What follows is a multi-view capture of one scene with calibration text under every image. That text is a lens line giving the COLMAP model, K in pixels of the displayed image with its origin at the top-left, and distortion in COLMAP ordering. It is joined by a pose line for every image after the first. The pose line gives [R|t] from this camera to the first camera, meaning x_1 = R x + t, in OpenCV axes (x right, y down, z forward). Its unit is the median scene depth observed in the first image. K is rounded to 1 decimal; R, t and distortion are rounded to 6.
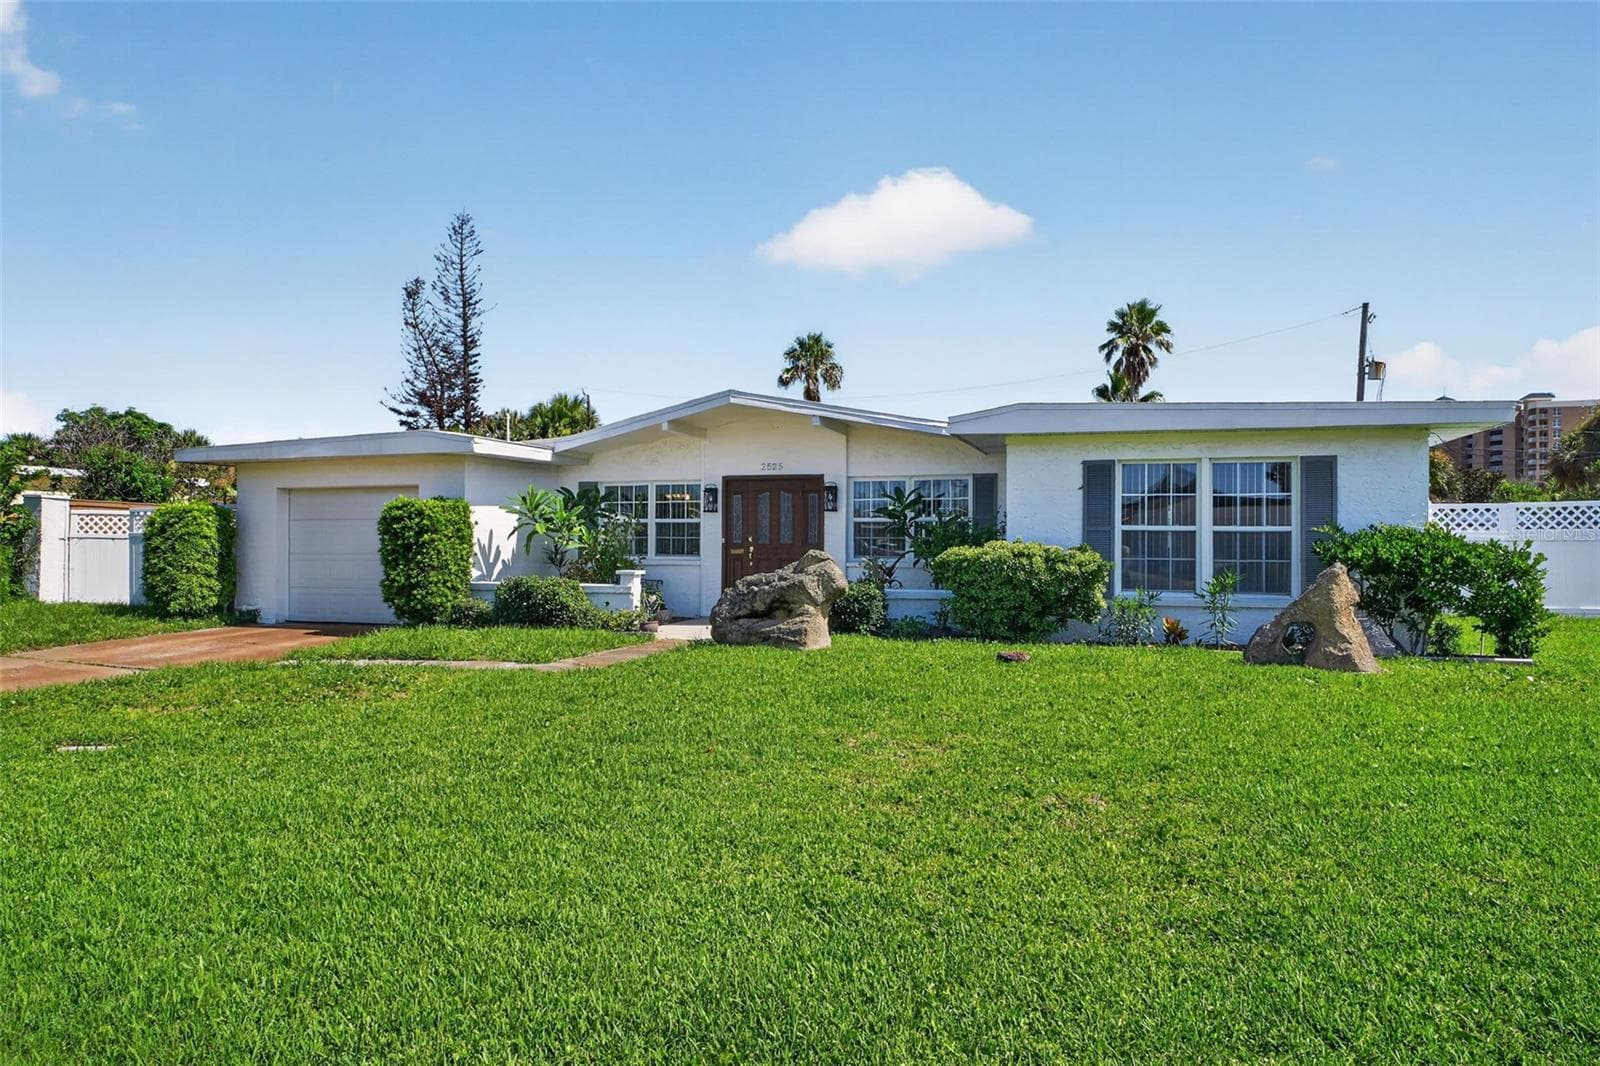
lens RADIAL K [[953.5, 0, 807.7], [0, 953.5, 536.4], [0, 0, 1]] dist [-0.009960, 0.002453]
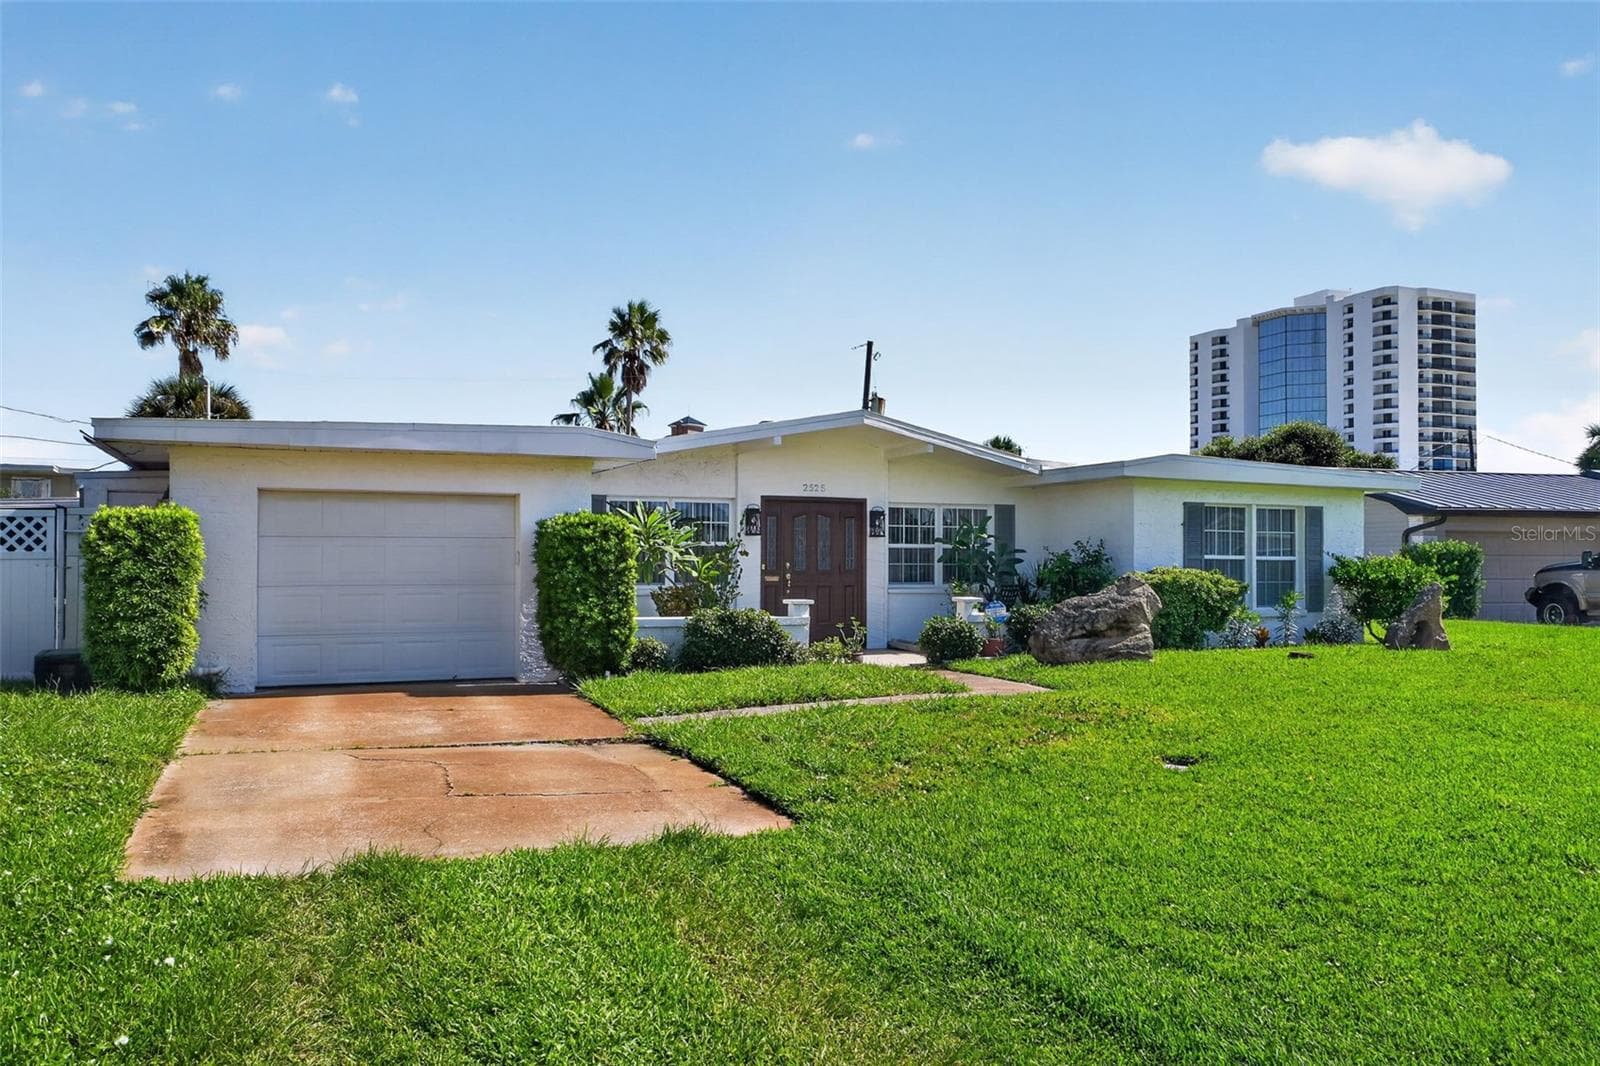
lens RADIAL K [[1189.6, 0, 813.1], [0, 1189.6, 546.7], [0, 0, 1]] dist [-0.011482, 0.009553]
pose [[0.754599, 0.011128, 0.656092, -0.841777], [-0.003501, 0.999910, -0.012933, -0.000098], [-0.656177, 0.007462, 0.754570, 0.121217]]
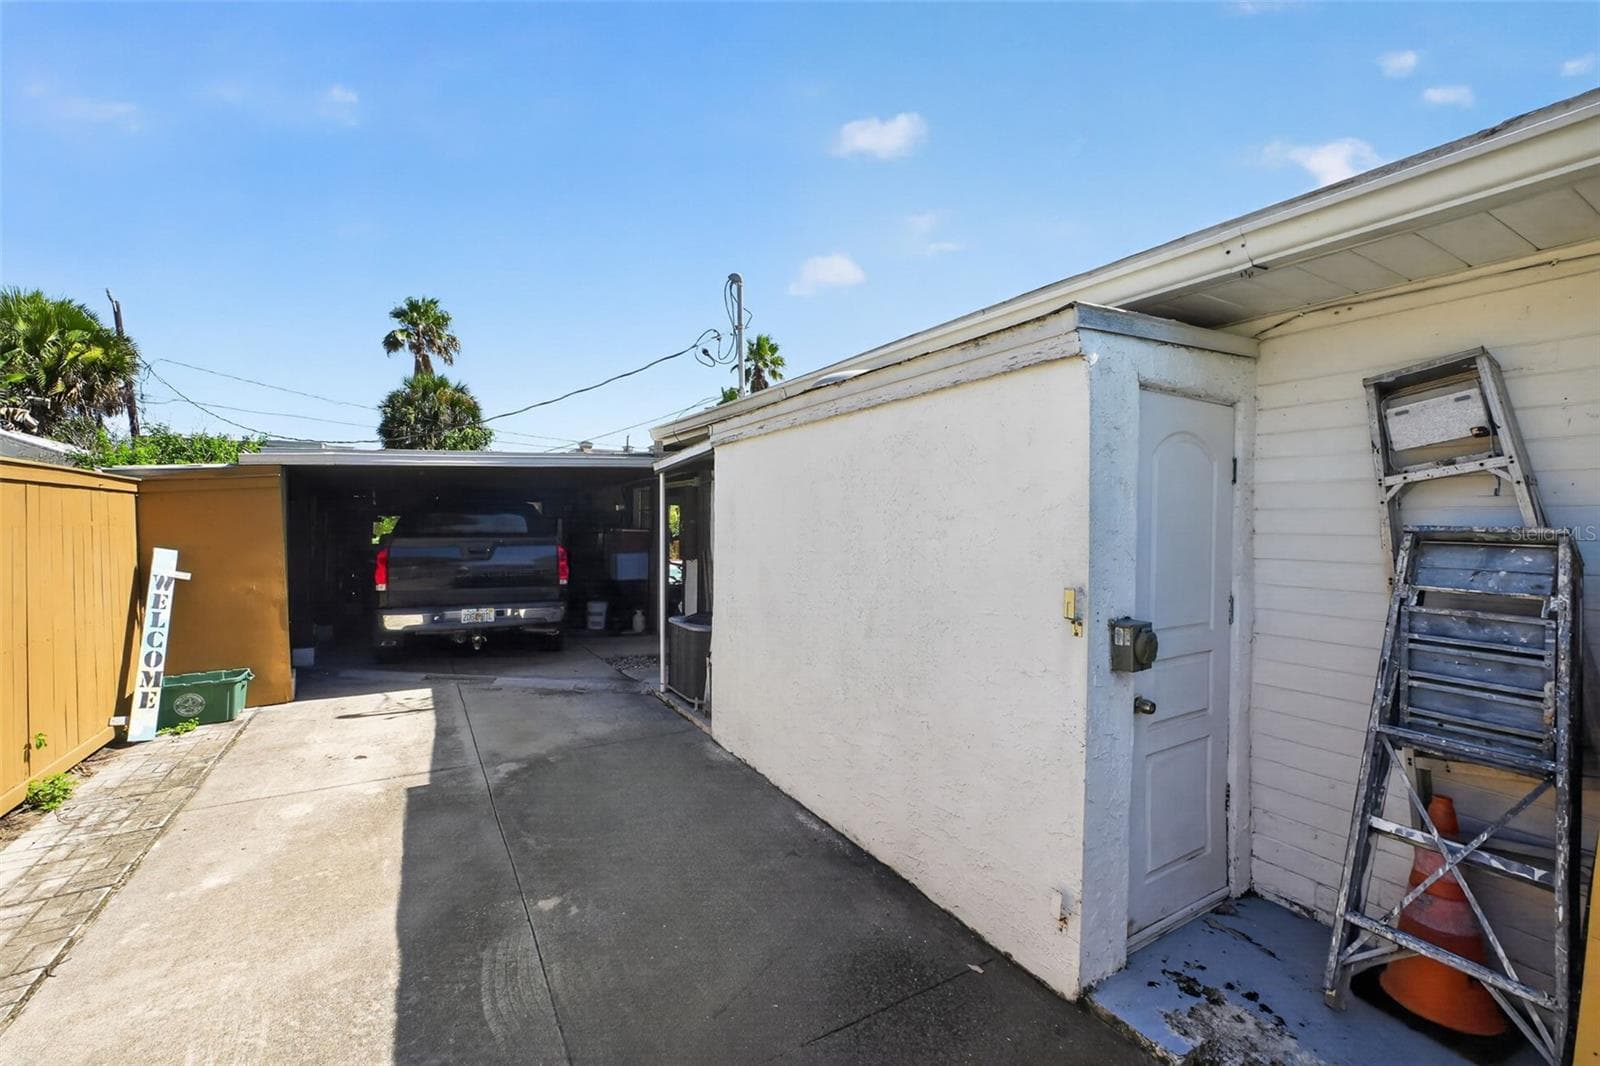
lens RADIAL K [[665.9, 0, 806.0], [0, 665.9, 516.7], [0, 0, 1]] dist [-0.022953, 0.006110]
pose [[0.665880, 0.008923, 0.746006, -0.813039], [-0.007745, 0.999957, -0.005048, -0.025674], [-0.746019, -0.002416, 0.665921, 1.218347]]
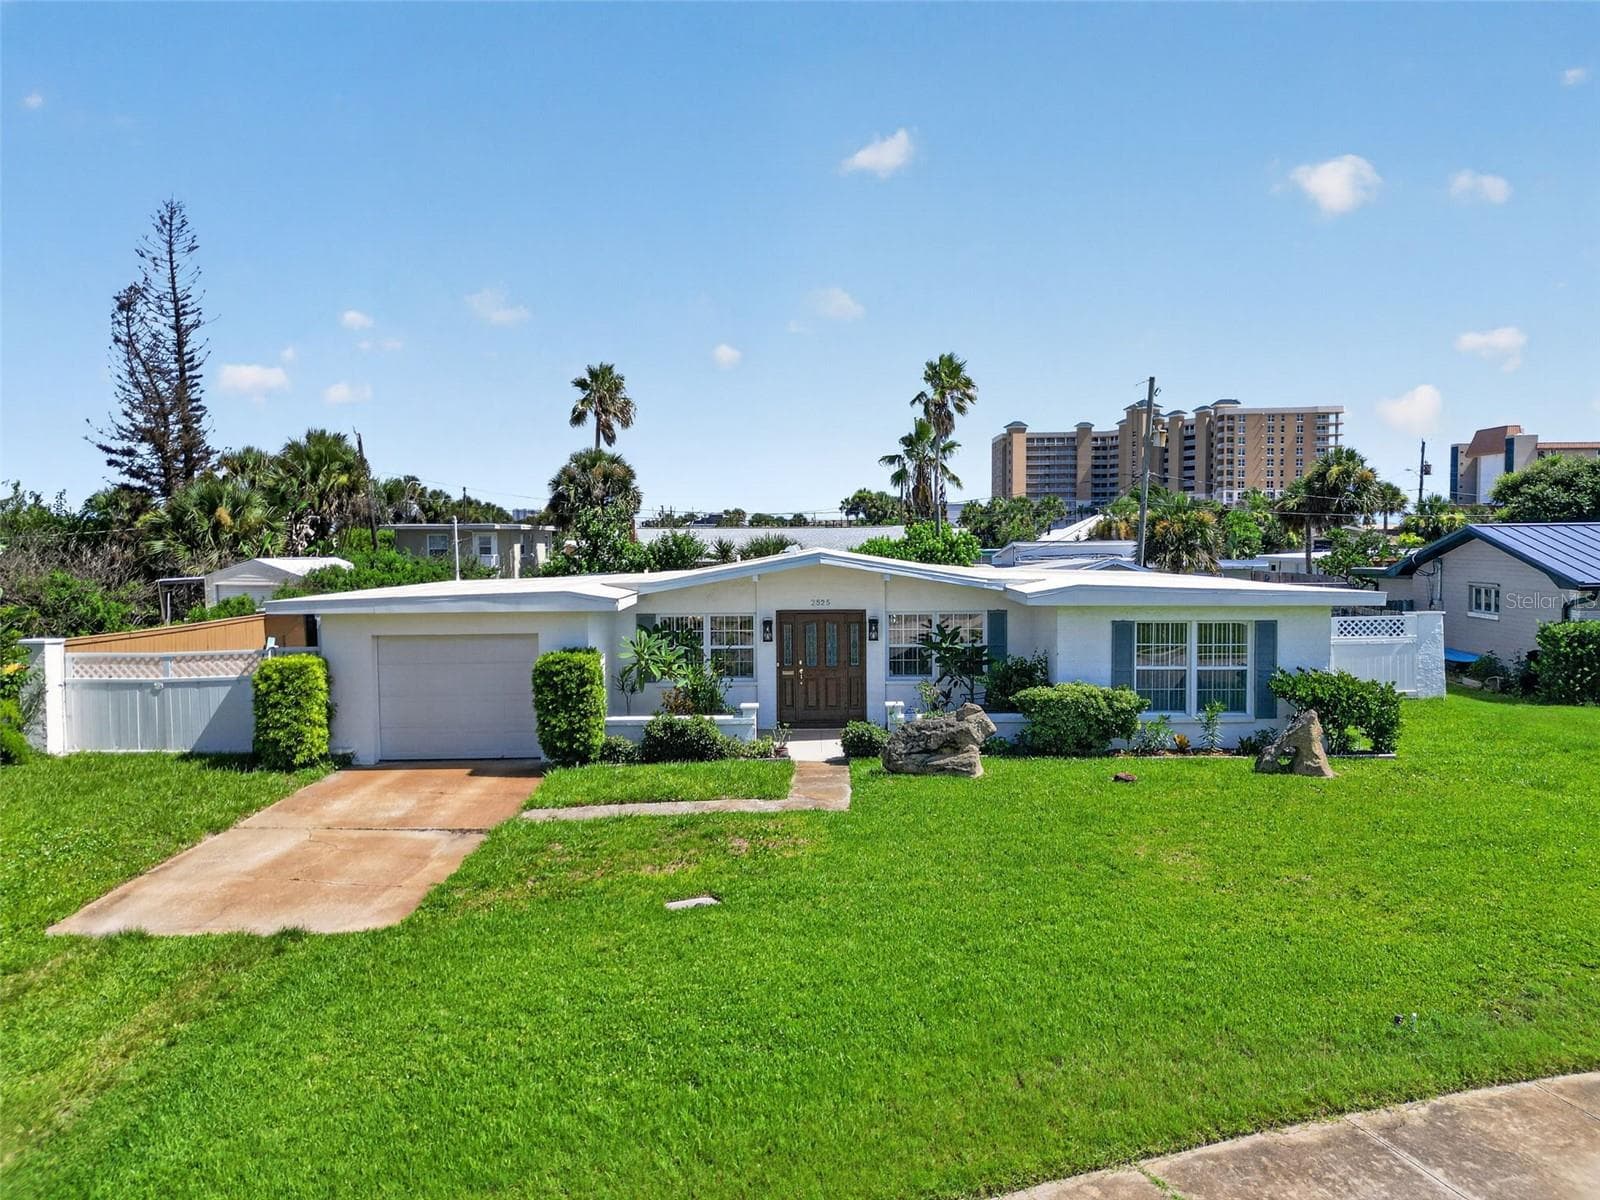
lens RADIAL K [[1105.3, 0, 814.1], [0, 1105.3, 596.1], [0, 0, 1]] dist [0.059628, -0.049548]
pose [[0.952576, -0.024415, 0.303321, -0.484464], [0.009397, 0.998661, 0.050873, -0.158013], [-0.304157, -0.045610, 0.951529, -0.324565]]
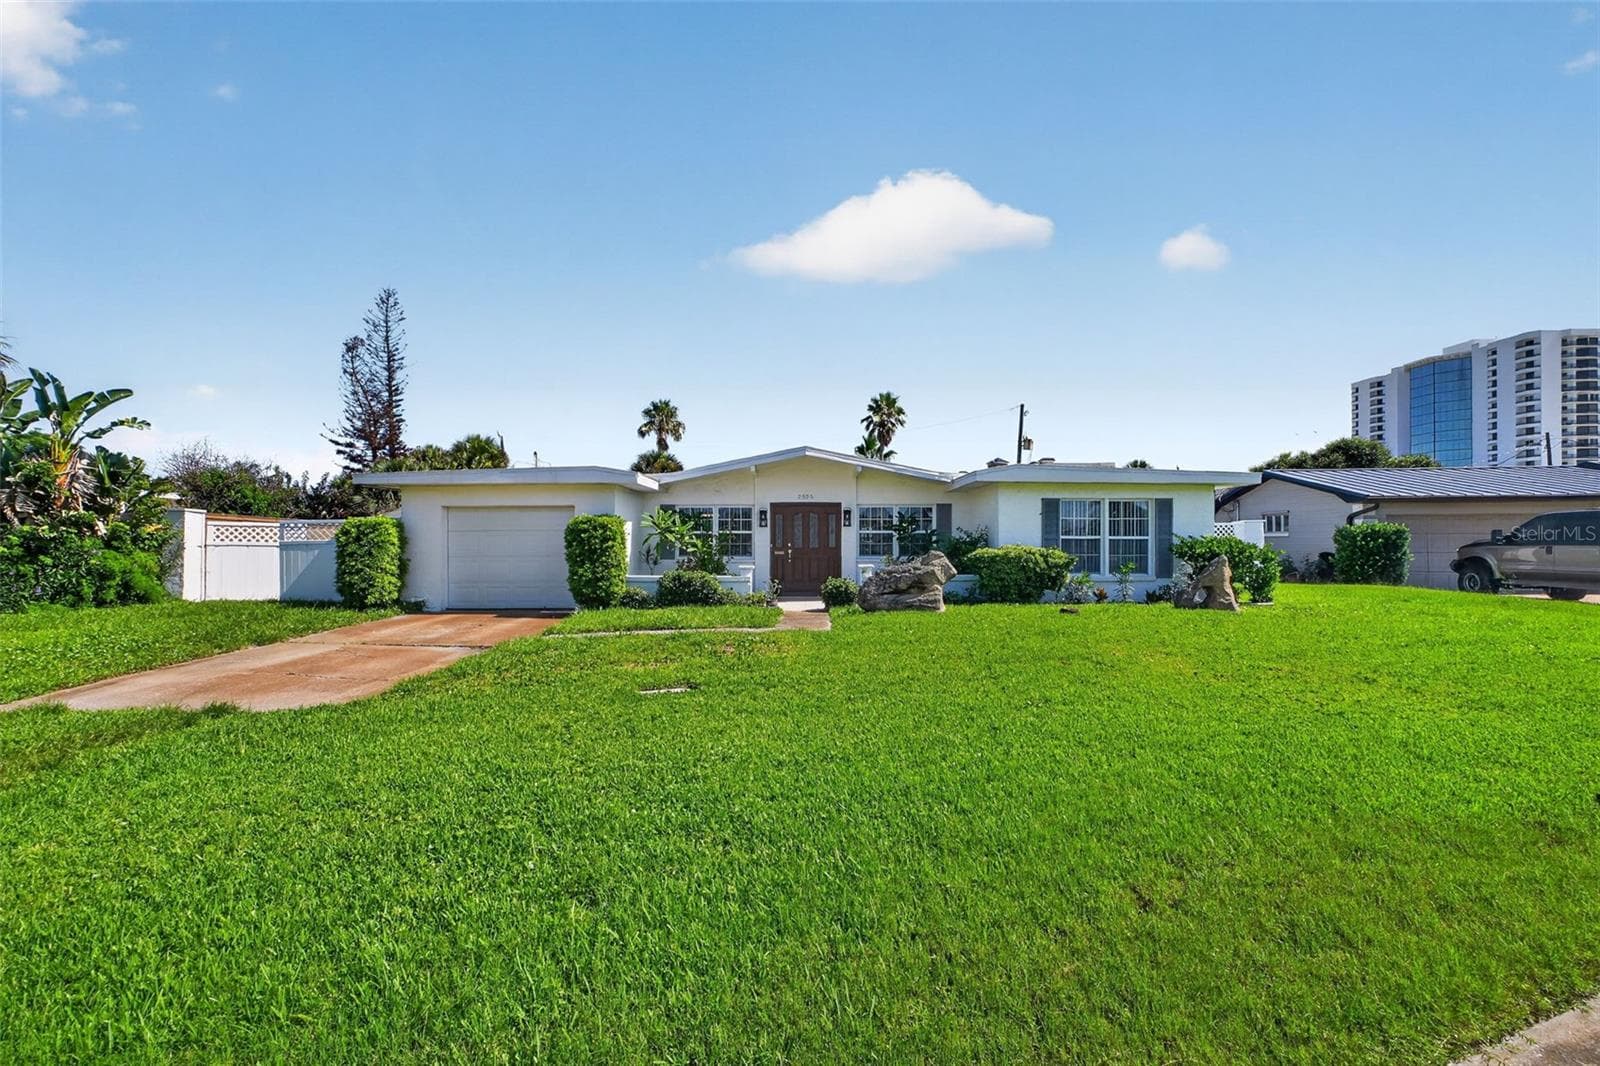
lens RADIAL K [[665.9, 0, 805.0], [0, 665.9, 545.0], [0, 0, 1]] dist [-0.022953, 0.006110]
pose [[0.950477, -0.003339, 0.310777, -0.383163], [0.002461, 0.999992, 0.003218, 0.000254], [-0.310785, -0.002293, 0.950477, -0.006227]]
